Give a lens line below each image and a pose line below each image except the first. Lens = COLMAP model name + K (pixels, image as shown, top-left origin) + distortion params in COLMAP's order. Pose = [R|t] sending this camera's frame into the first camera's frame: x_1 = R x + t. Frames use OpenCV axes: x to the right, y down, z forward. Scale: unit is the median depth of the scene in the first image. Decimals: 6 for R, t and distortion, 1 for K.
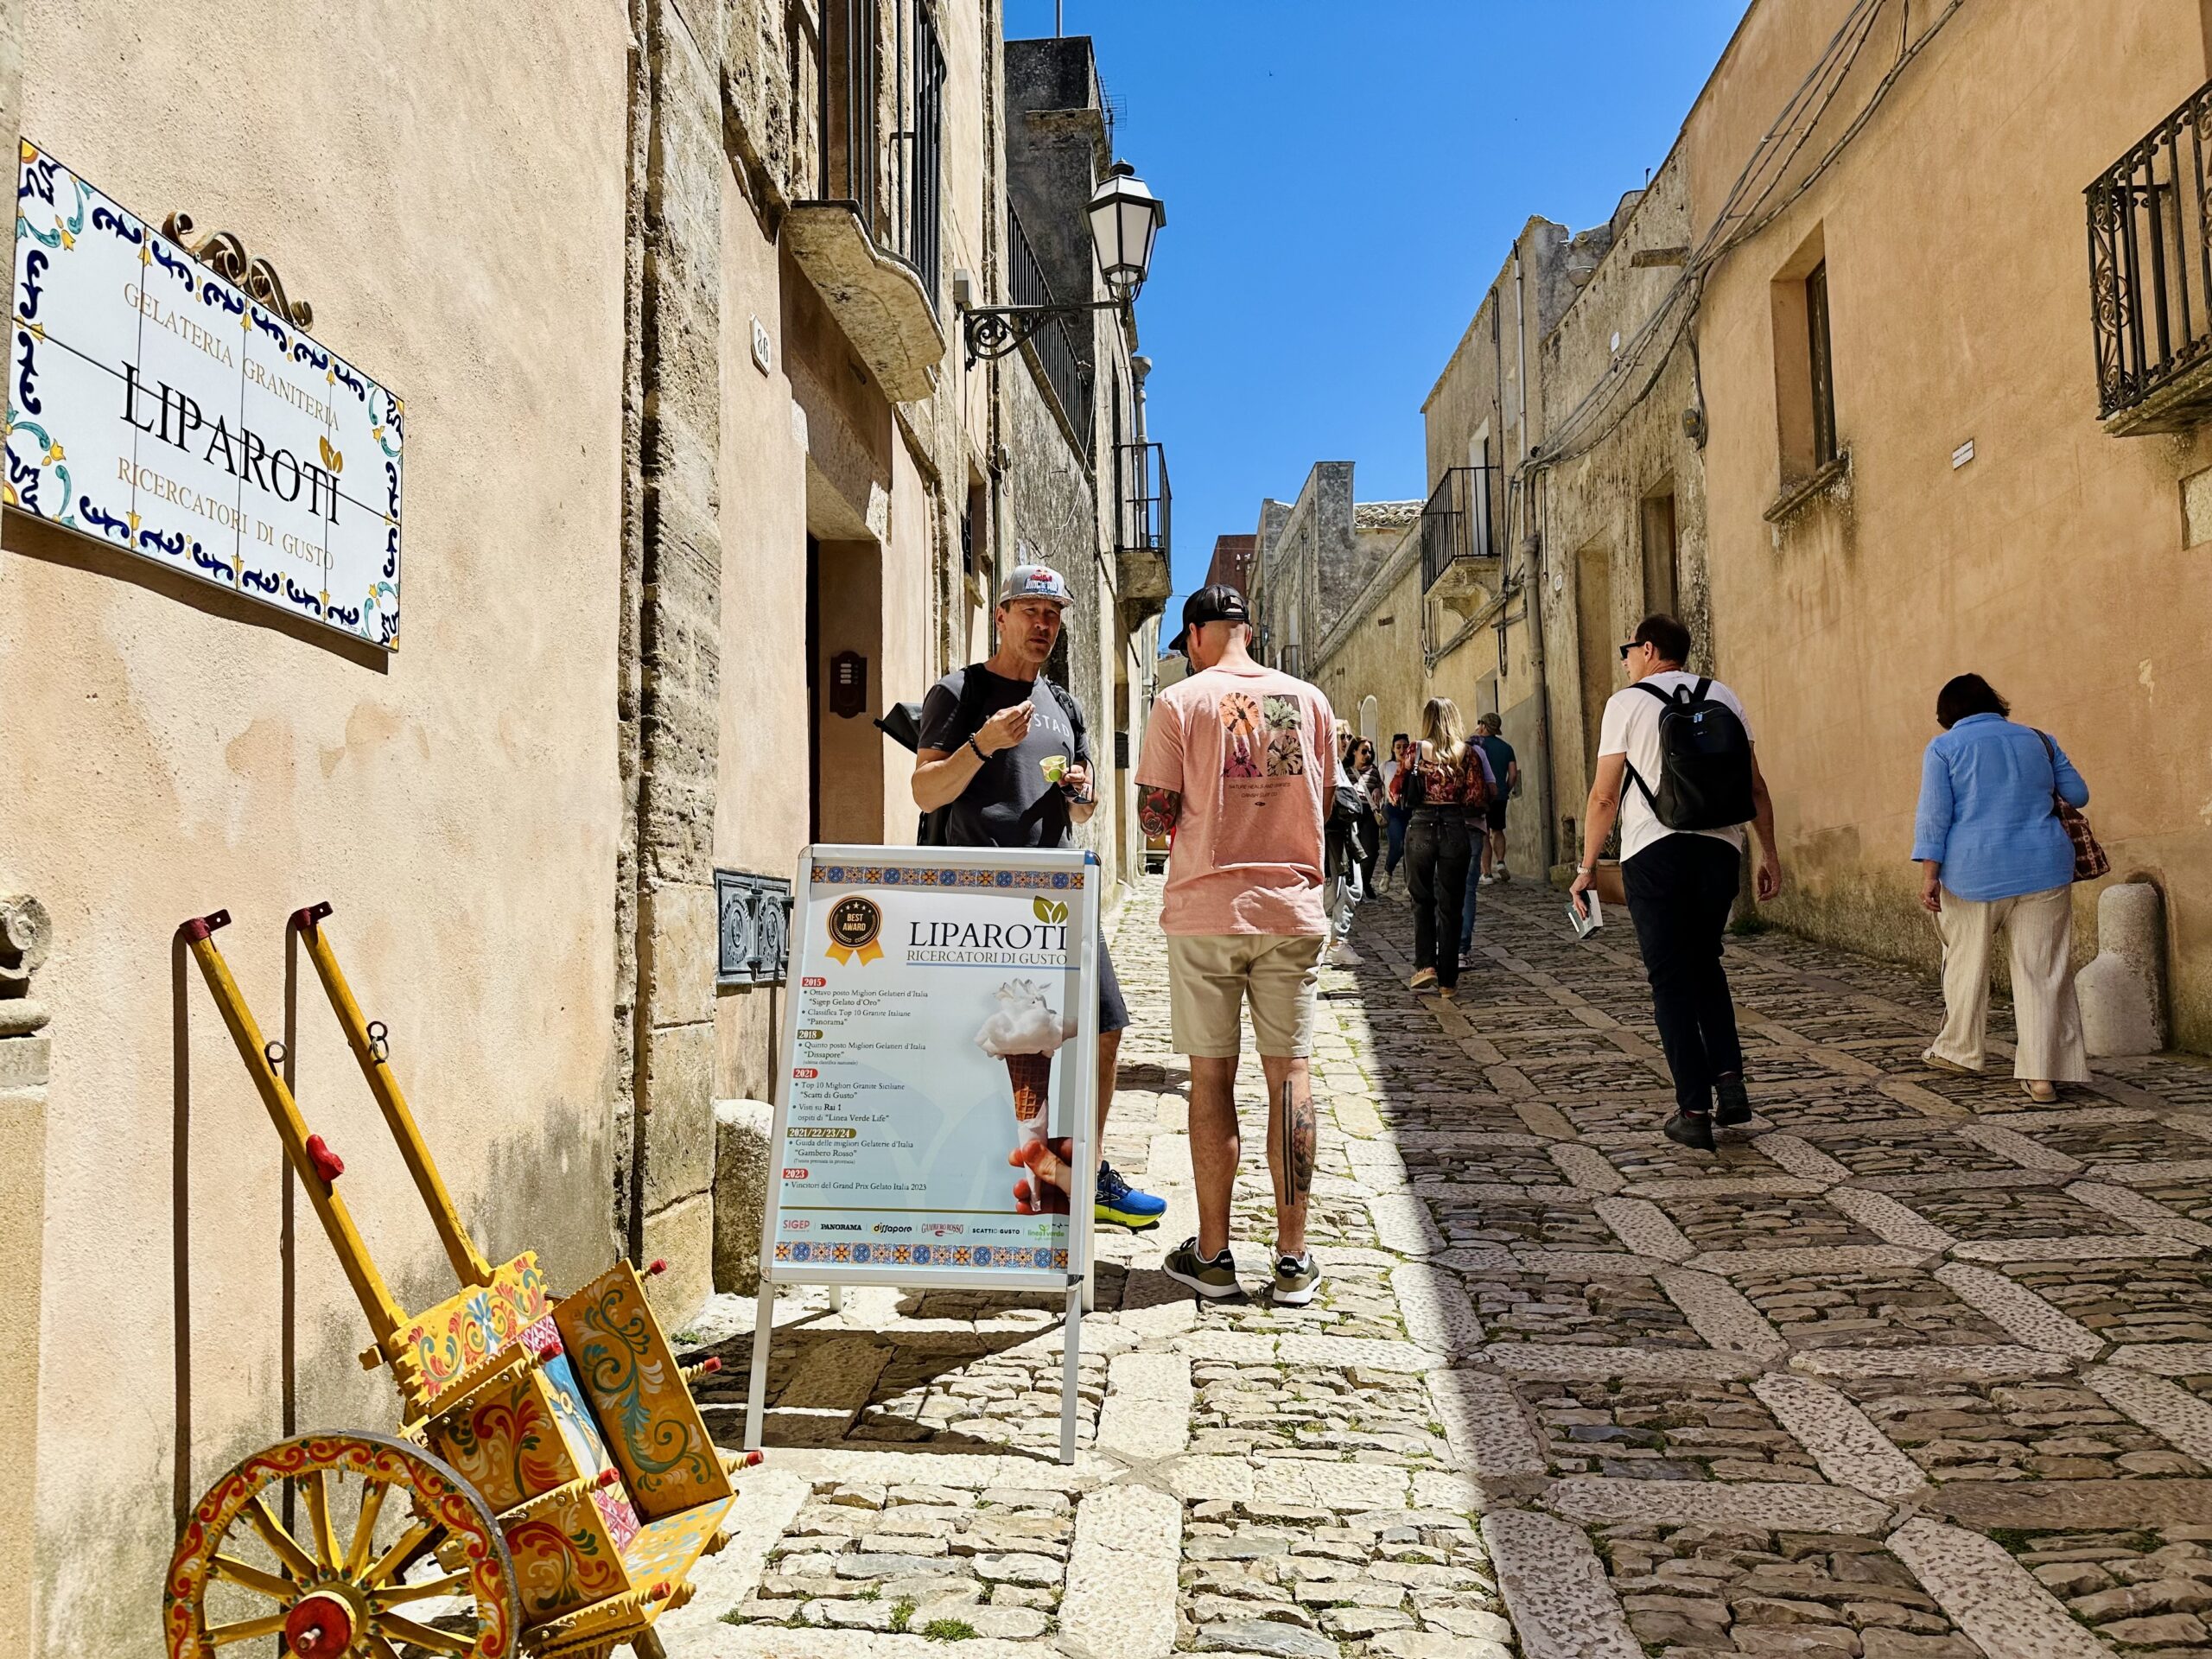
lens RADIAL K [[1542.1, 0, 1106.0], [0, 1542.1, 829.5], [0, 0, 1]] dist [0.055150, -0.067022]
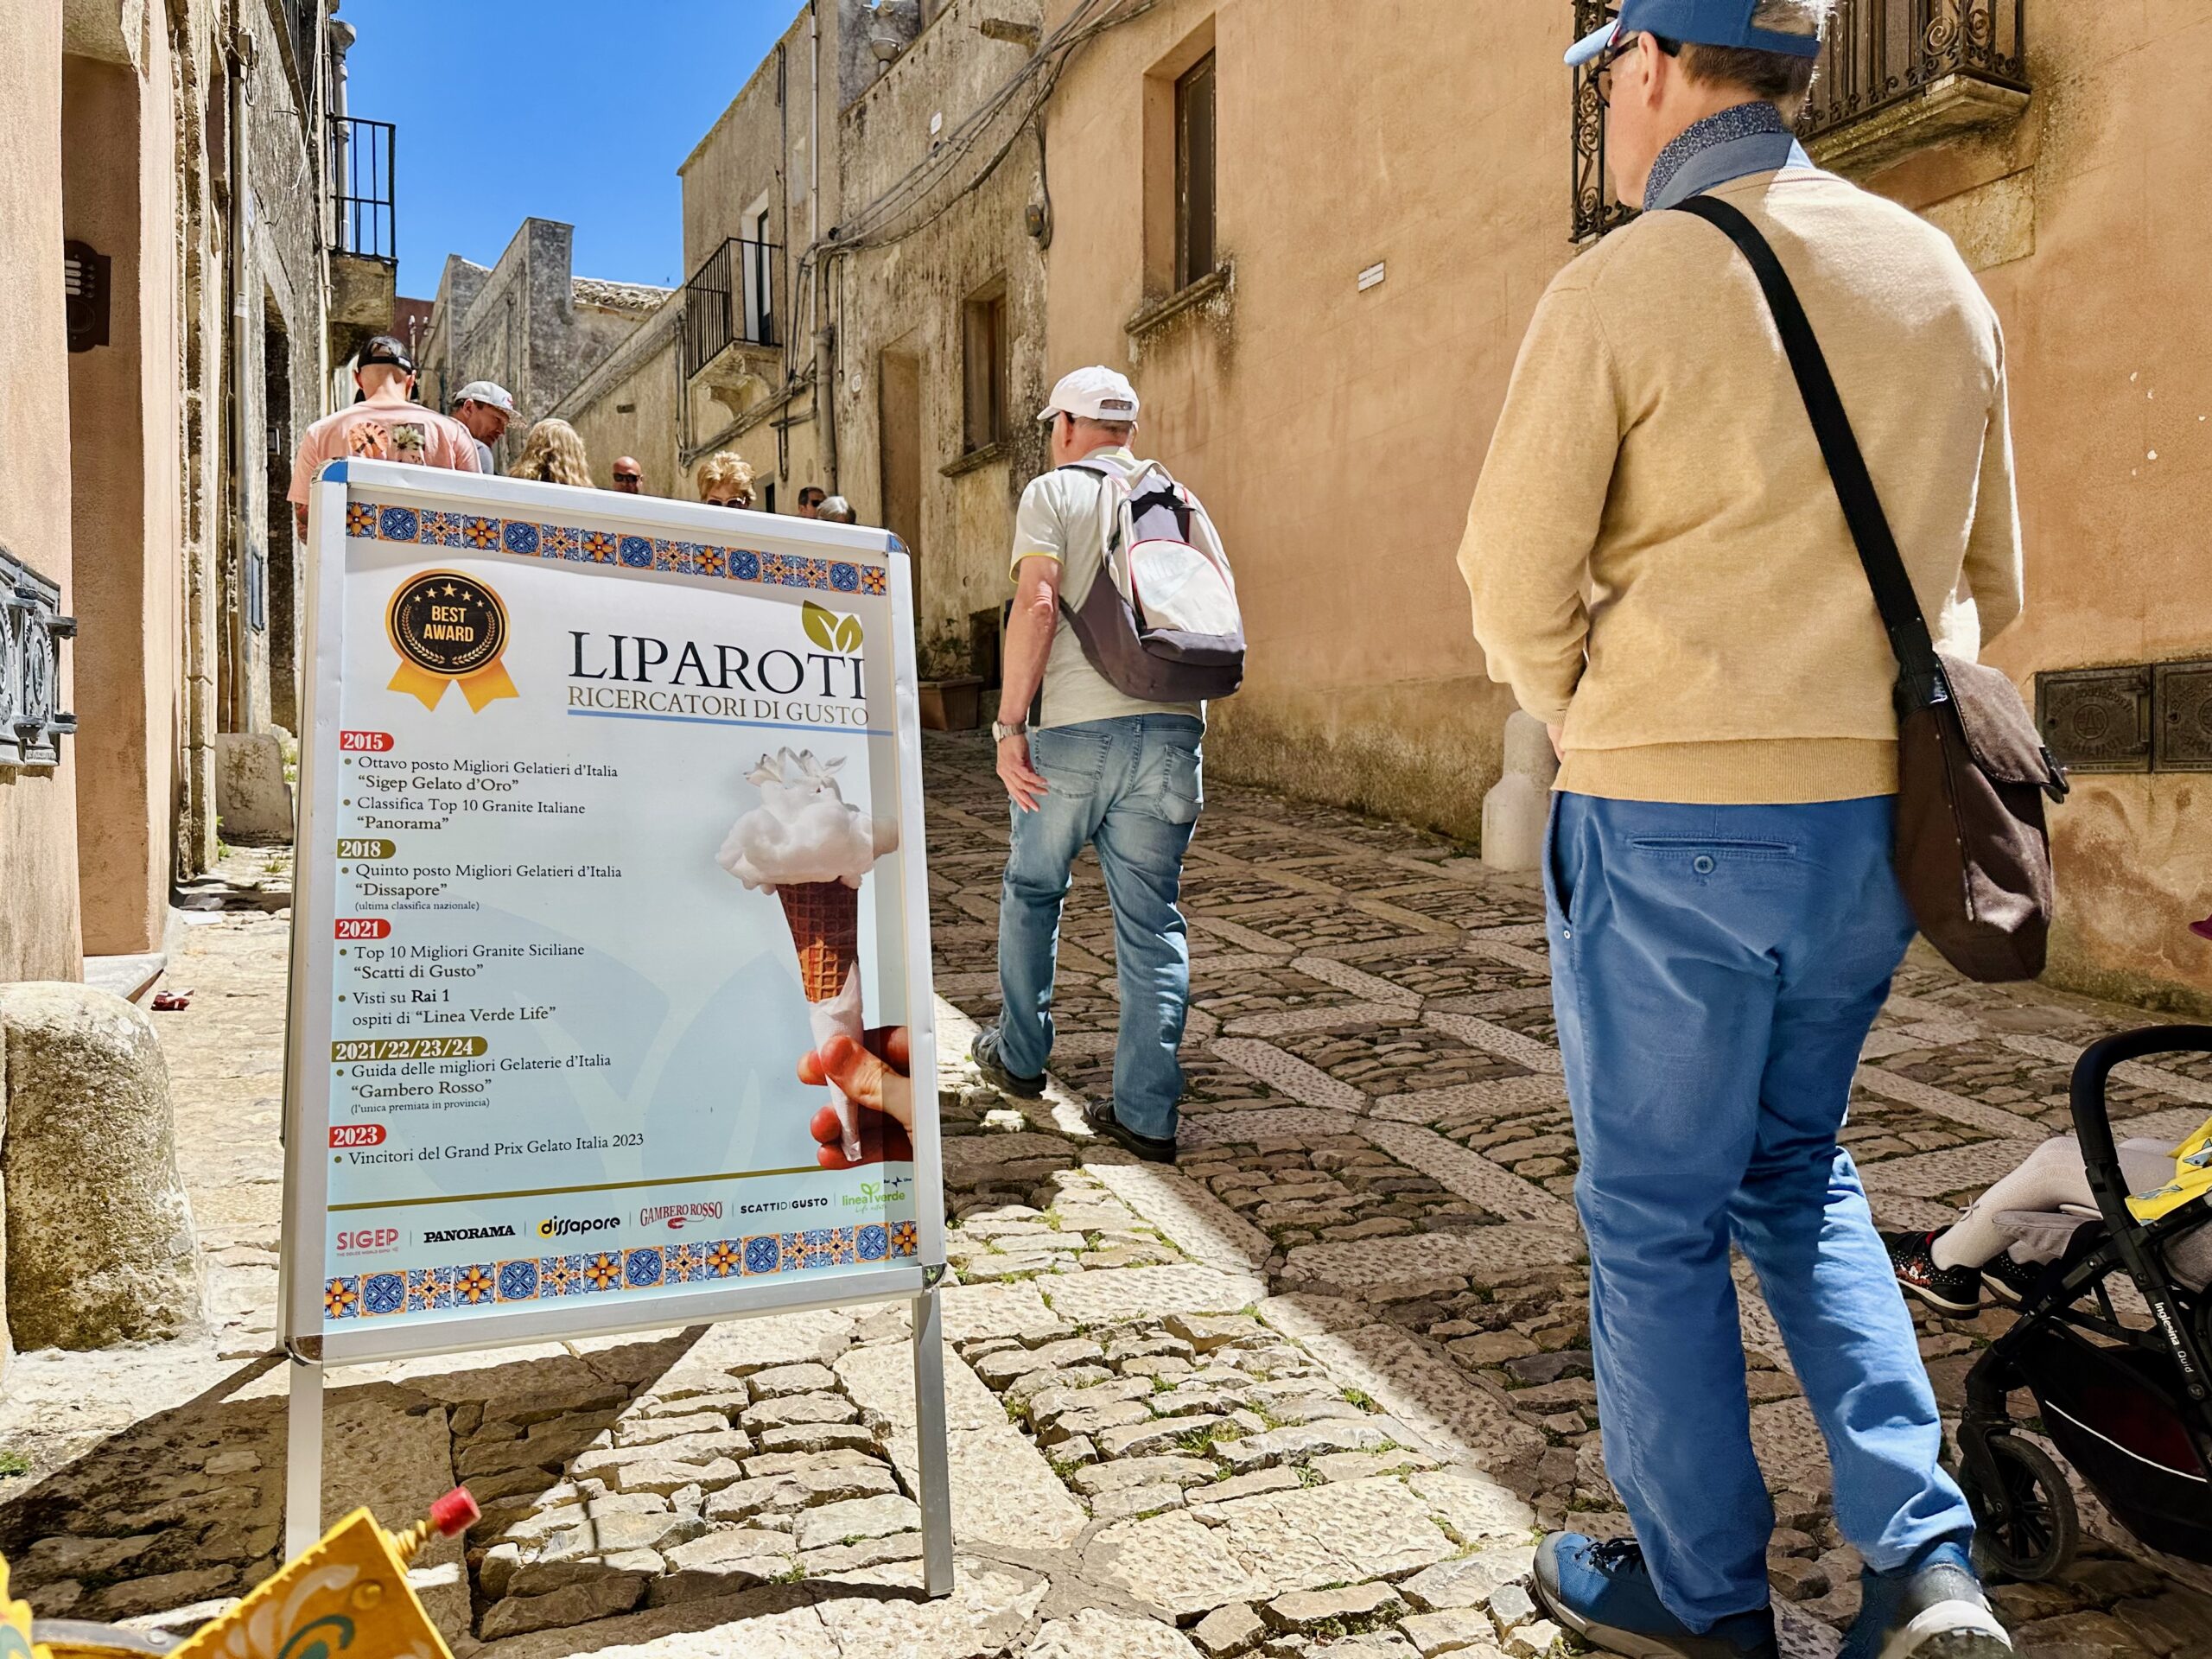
lens RADIAL K [[1542.1, 0, 1106.0], [0, 1542.1, 829.5], [0, 0, 1]] dist [0.055150, -0.067022]
pose [[0.865646, 0.001276, 0.500655, -0.196766], [-0.055328, 0.994116, 0.093129, 0.057413], [-0.497590, -0.108317, 0.860623, 0.392795]]
